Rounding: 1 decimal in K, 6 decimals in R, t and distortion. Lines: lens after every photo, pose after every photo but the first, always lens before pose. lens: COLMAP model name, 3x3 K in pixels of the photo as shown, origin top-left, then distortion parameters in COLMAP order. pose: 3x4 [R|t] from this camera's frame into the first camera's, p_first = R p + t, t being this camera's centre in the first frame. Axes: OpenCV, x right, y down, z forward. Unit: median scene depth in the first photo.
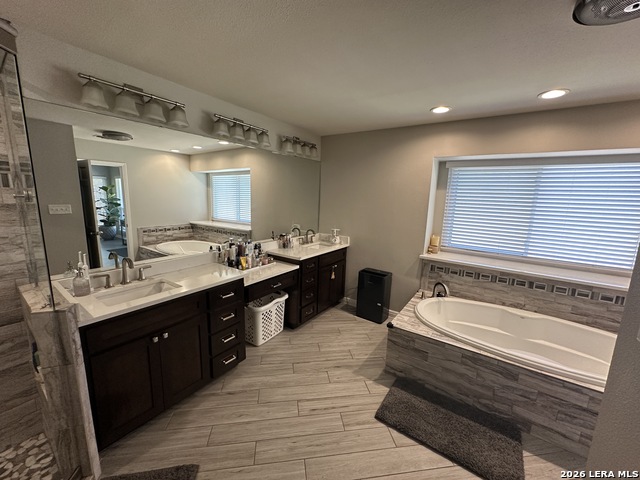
lens RADIAL K [[255.8, 0, 318.0], [0, 255.8, 239.3], [0, 0, 1]] dist [0.002920, 0.000219]
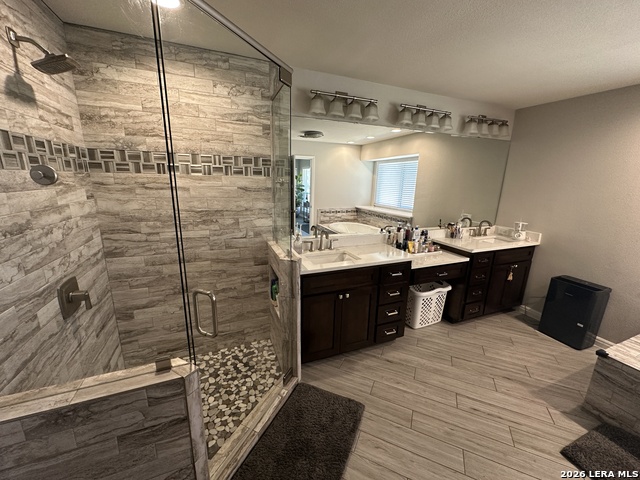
lens RADIAL K [[255.8, 0, 319.6], [0, 255.8, 239.6], [0, 0, 1]] dist [0.002920, 0.000219]
pose [[0.843369, 0.115374, -0.524802, -0.063258], [-0.089280, 0.993189, 0.074870, 0.017610], [0.529865, -0.016289, 0.847925, -0.083159]]
